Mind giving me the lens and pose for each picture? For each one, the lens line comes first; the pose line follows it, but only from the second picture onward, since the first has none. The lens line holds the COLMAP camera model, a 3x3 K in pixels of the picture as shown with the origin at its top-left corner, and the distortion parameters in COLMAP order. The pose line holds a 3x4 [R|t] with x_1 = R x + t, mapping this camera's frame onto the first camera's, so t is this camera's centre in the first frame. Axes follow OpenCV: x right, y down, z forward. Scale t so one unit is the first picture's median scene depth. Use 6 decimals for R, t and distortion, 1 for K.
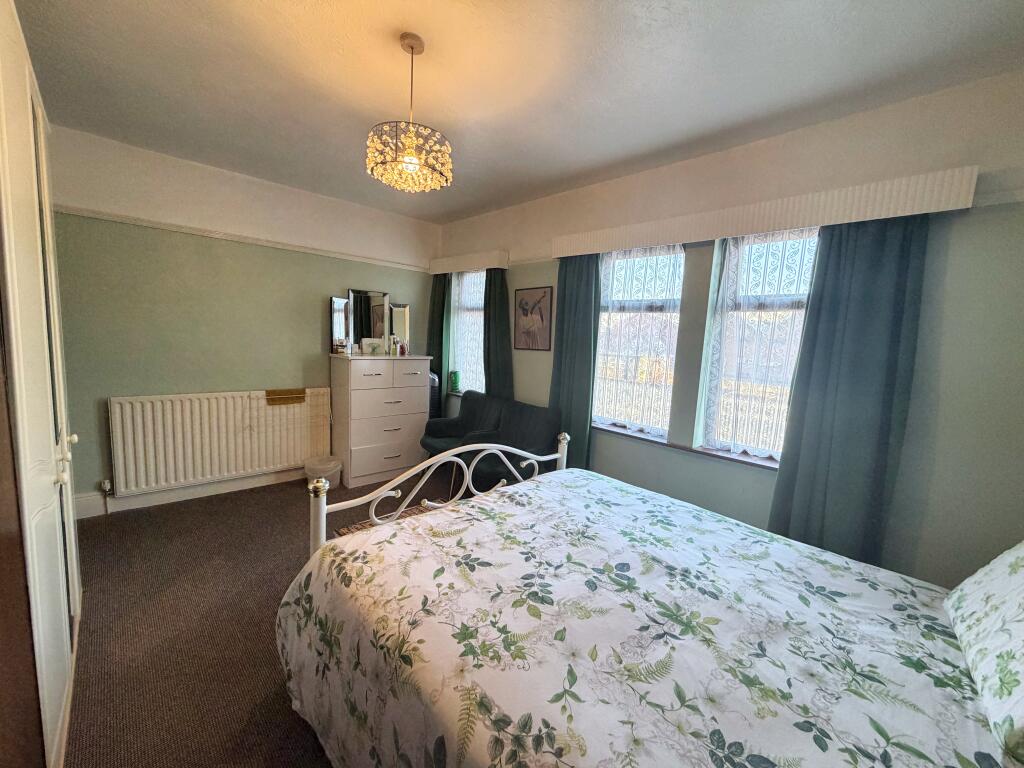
lens RADIAL K [[407.6, 0, 513.8], [0, 407.6, 383.0], [0, 0, 1]] dist [-0.000786, -0.000064]
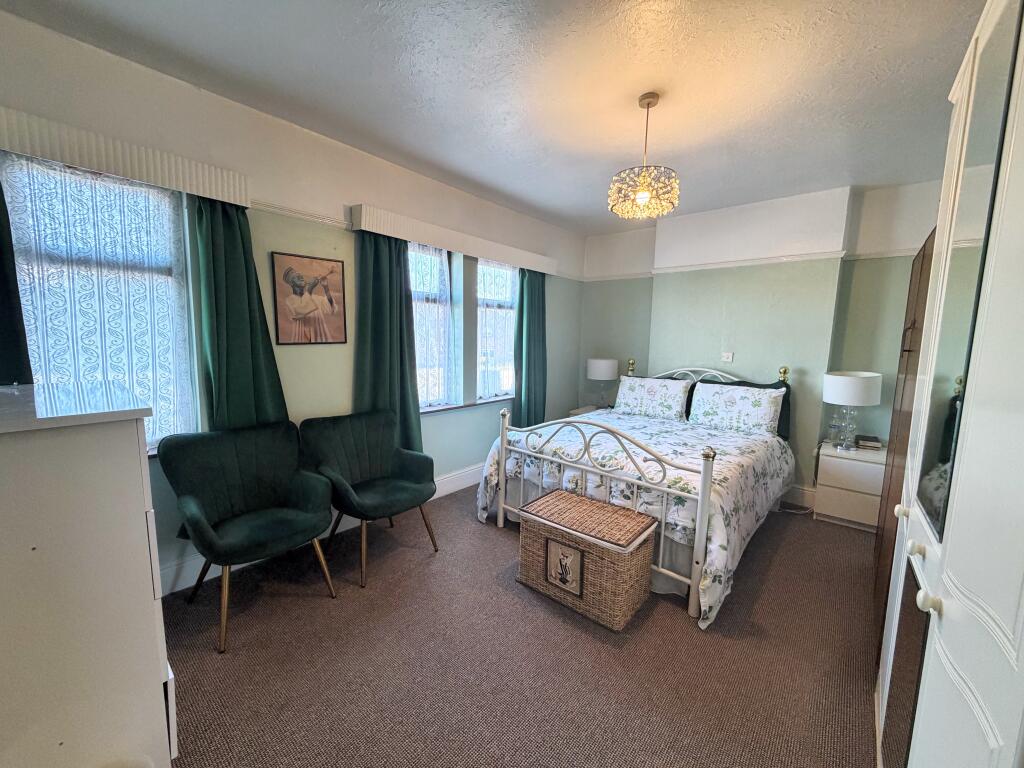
lens RADIAL K [[407.6, 0, 511.7], [0, 407.6, 381.7], [0, 0, 1]] dist [-0.000786, -0.000064]
pose [[-0.088147, -0.171846, 0.981172, -0.737218], [0.079890, 0.980614, 0.178926, -0.121415], [-0.992899, 0.094158, -0.072710, 0.739462]]
